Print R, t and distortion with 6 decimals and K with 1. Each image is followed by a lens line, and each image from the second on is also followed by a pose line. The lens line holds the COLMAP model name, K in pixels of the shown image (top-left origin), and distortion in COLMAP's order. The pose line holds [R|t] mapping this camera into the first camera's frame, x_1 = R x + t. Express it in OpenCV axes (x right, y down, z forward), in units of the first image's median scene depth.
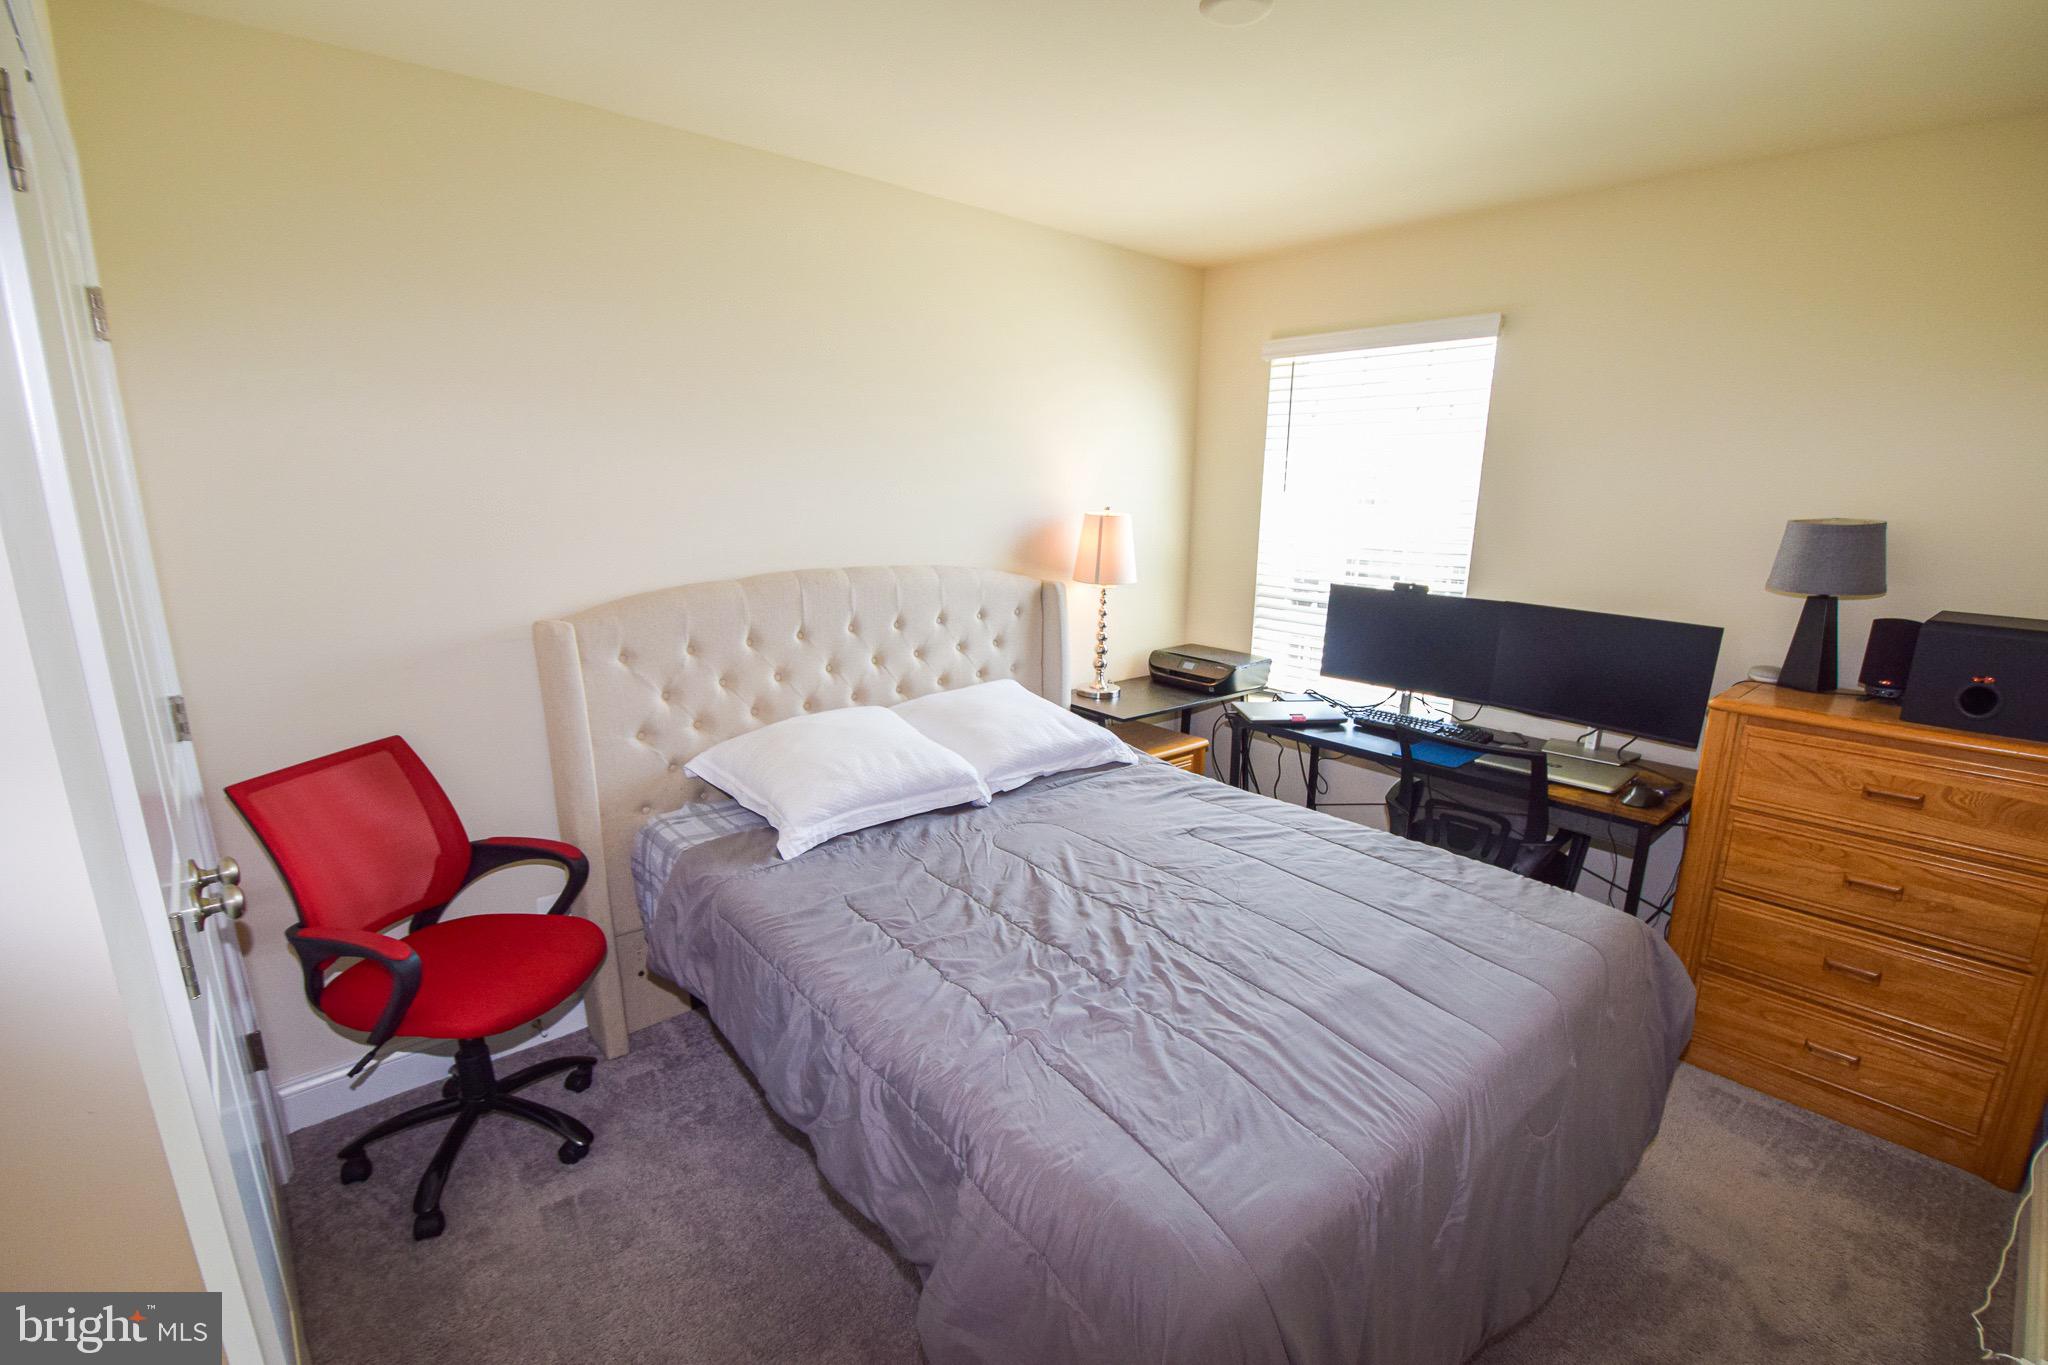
lens RADIAL K [[911.5, 0, 1053.2], [0, 911.5, 711.4], [0, 0, 1]] dist [-0.001754, -0.000736]
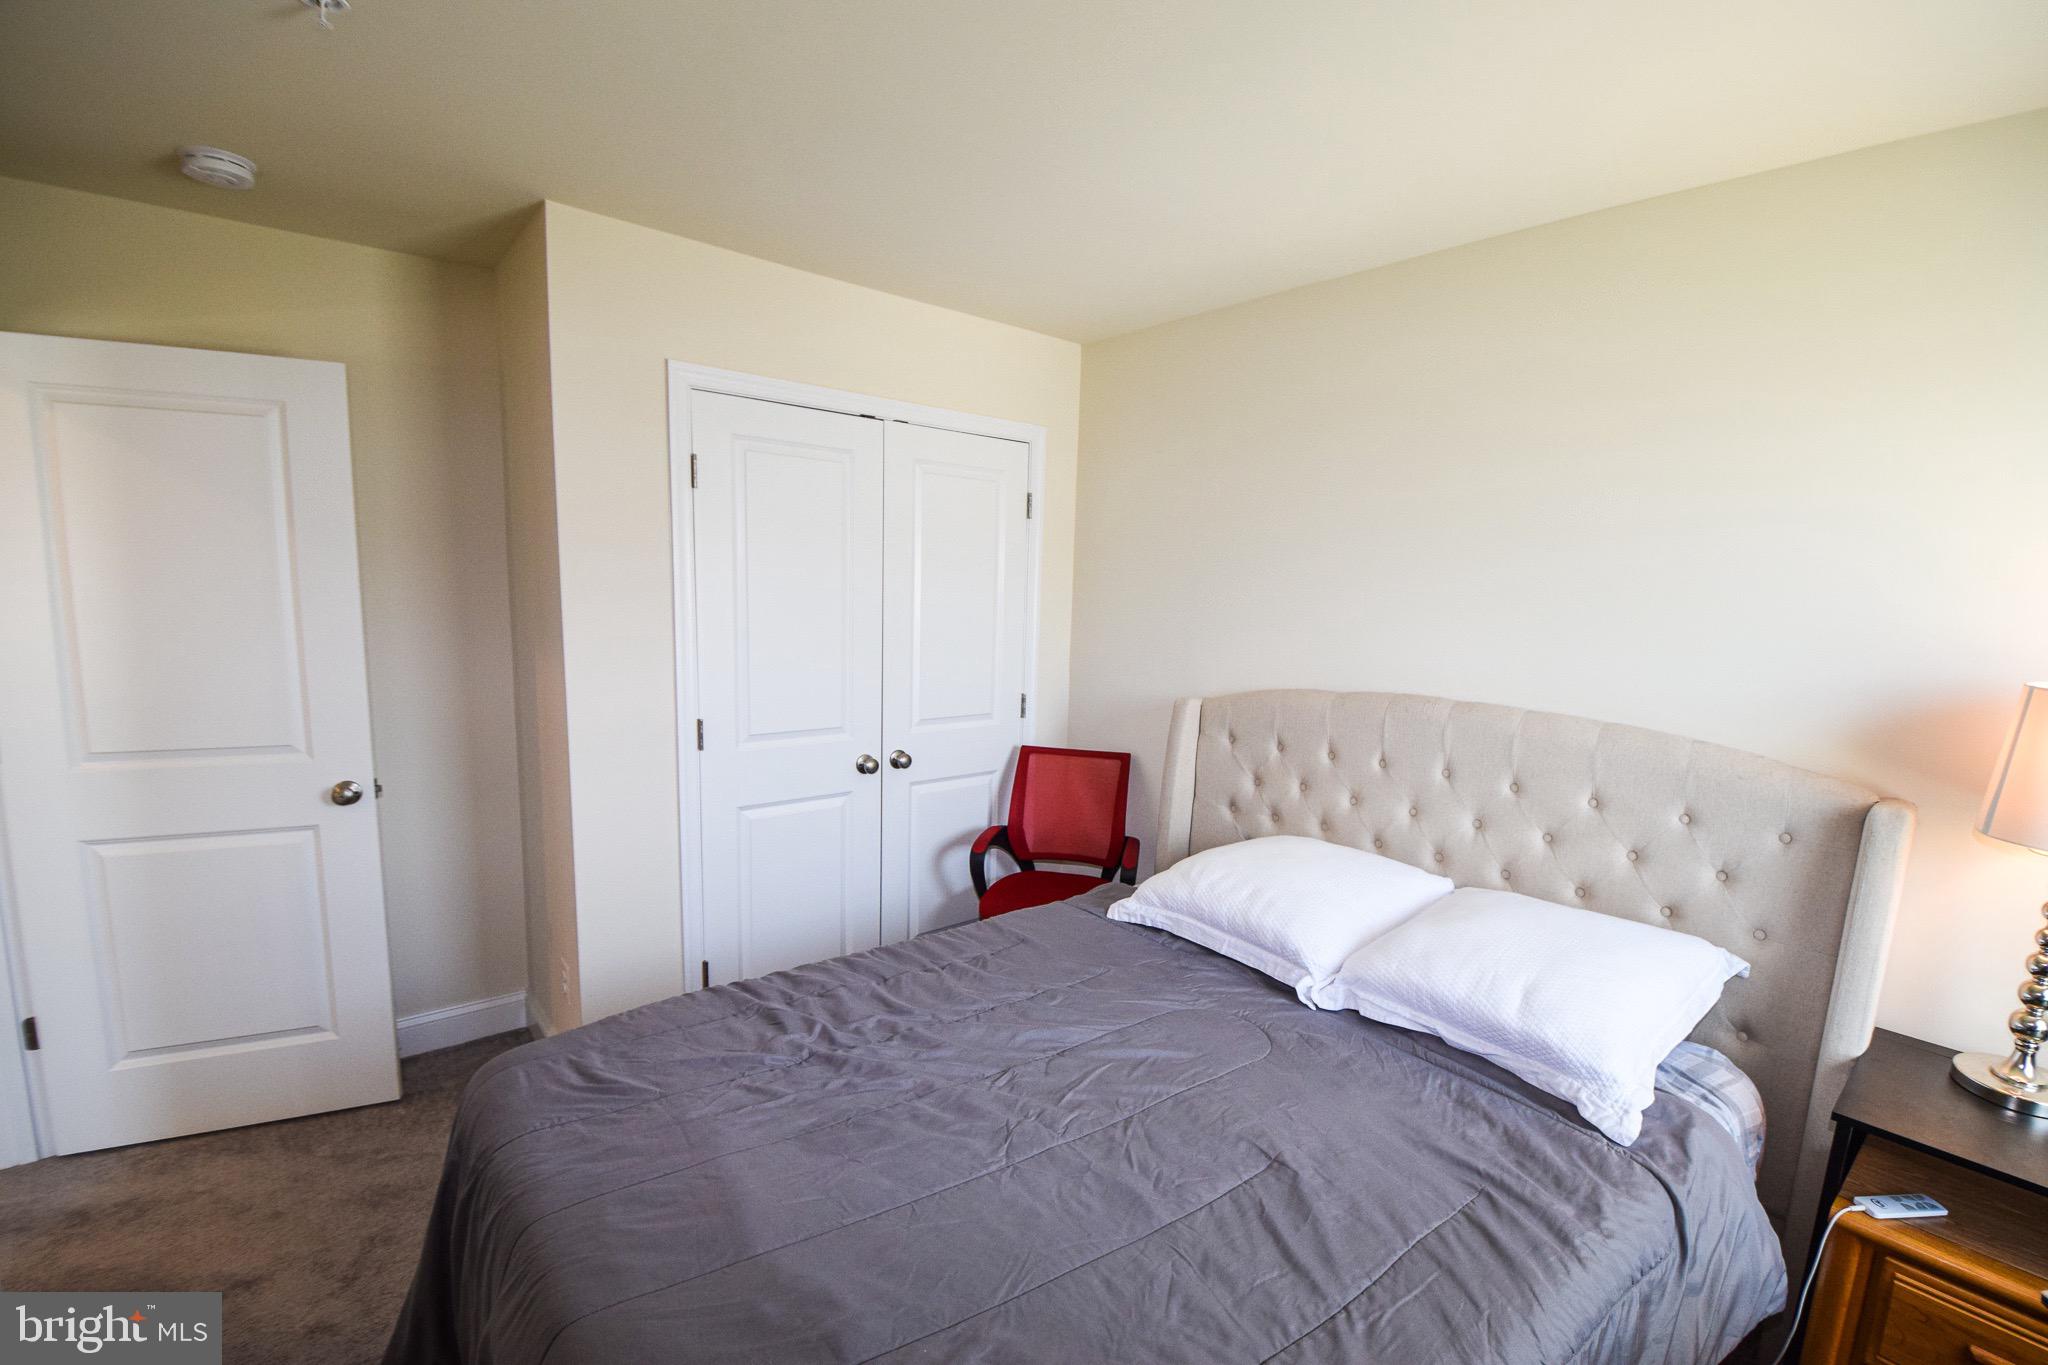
lens RADIAL K [[862.9, 0, 1024.0], [0, 862.9, 682.5], [0, 0, 1]] dist [-0.000888, -0.000204]
pose [[-0.032291, 0.093884, -0.995059, 0.615668], [-0.278417, 0.955327, 0.099171, -0.156995], [0.959917, 0.280244, -0.004709, 0.694357]]
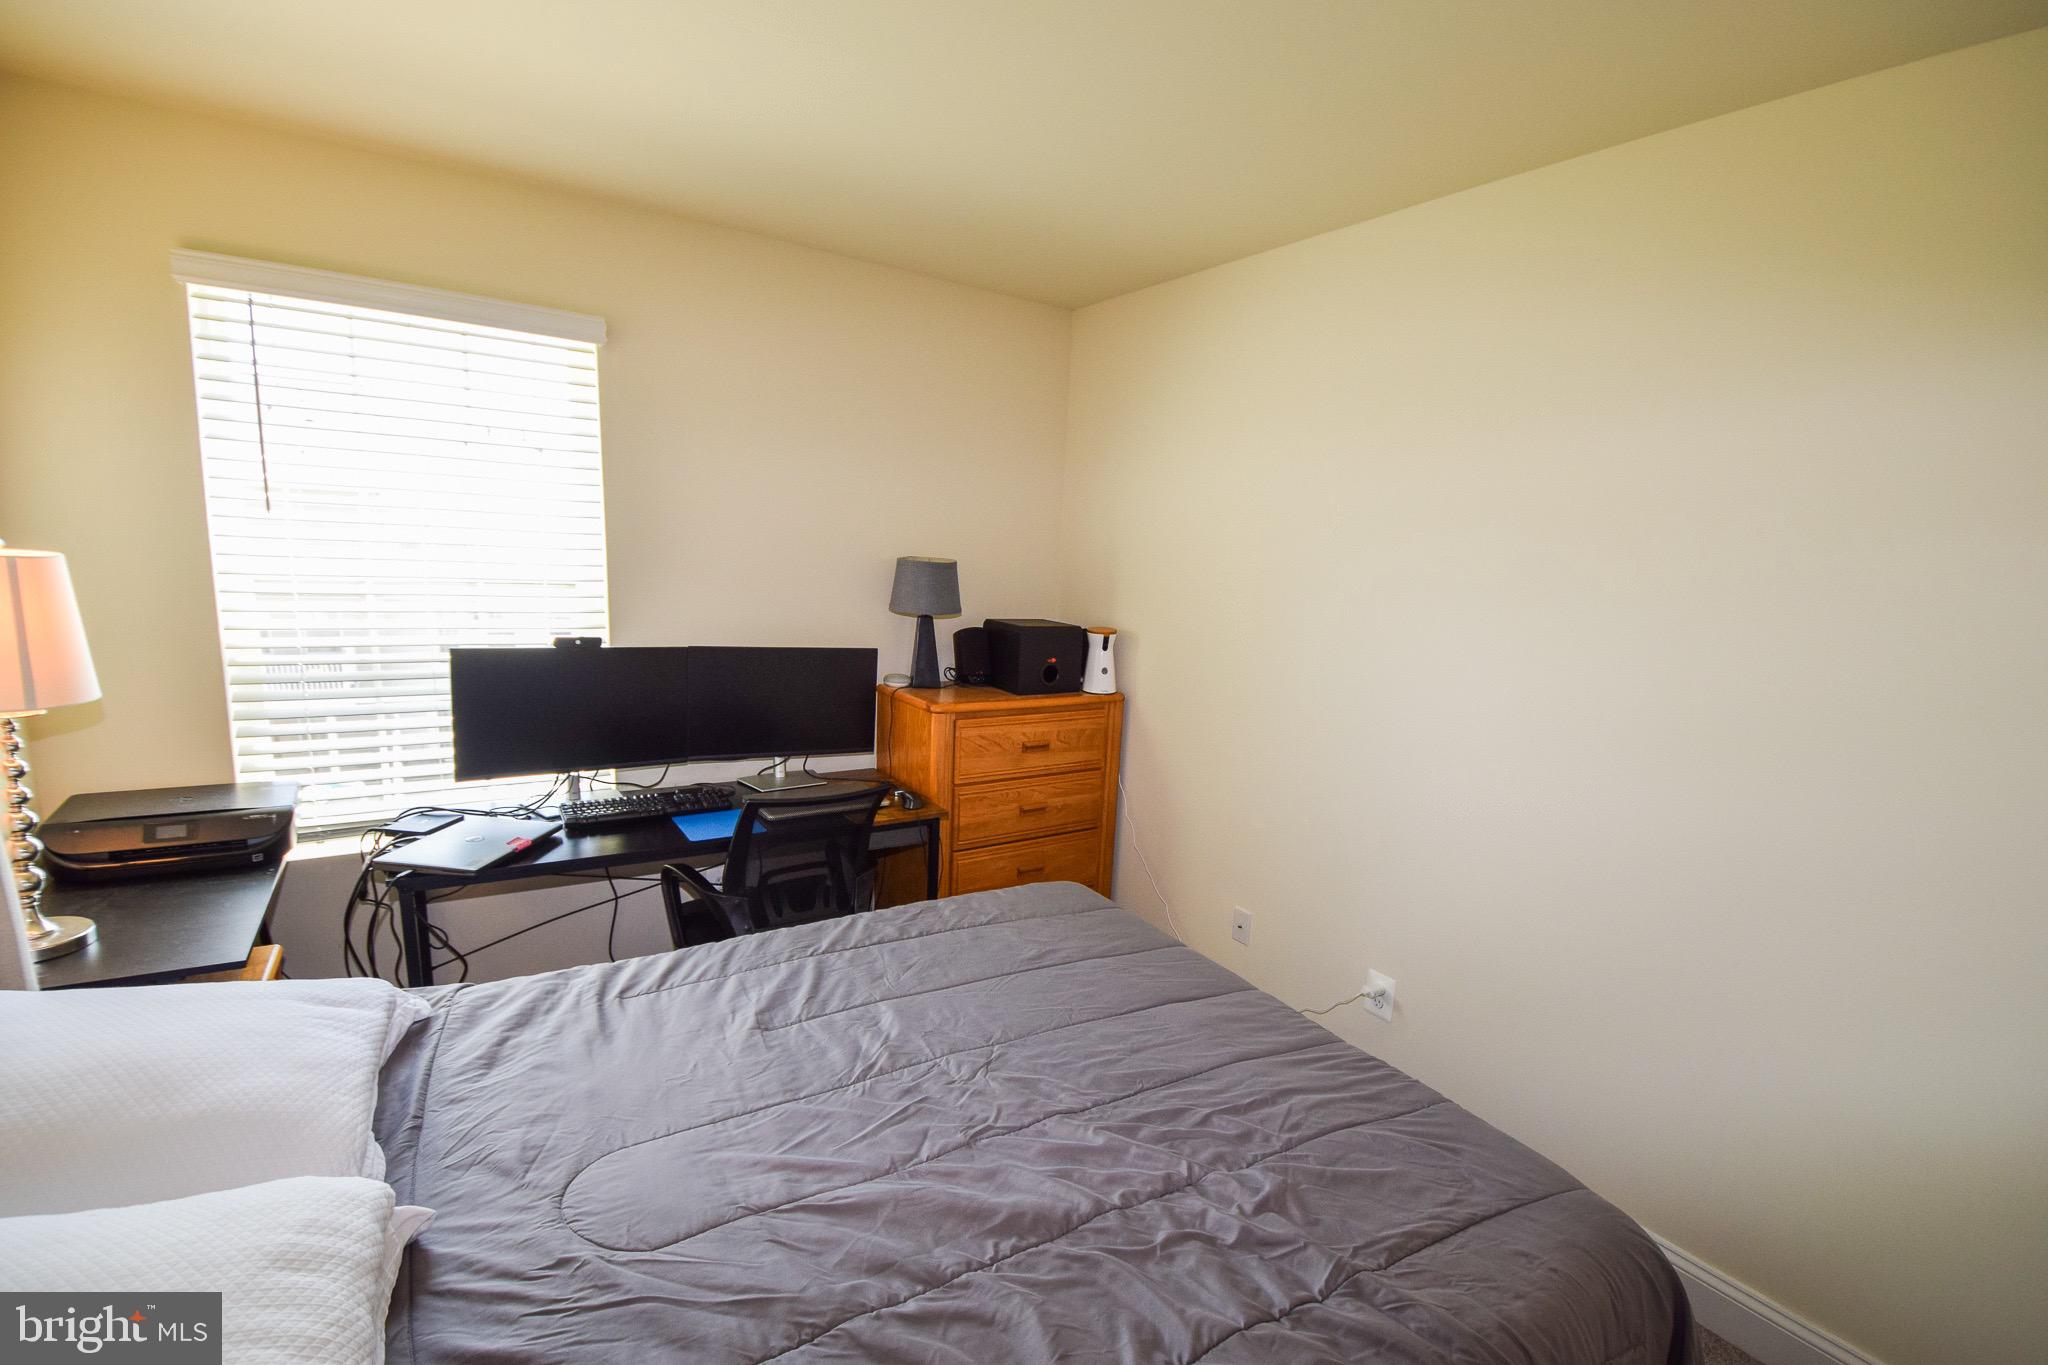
lens RADIAL K [[926.8, 0, 1024.0], [0, 926.8, 682.5], [0, 0, 1]] dist [-0.009319, -0.000518]
pose [[0.128867, -0.143089, 0.981284, -0.420598], [0.188980, 0.974944, 0.117347, -0.146546], [-0.973488, 0.170321, 0.152679, 0.604387]]
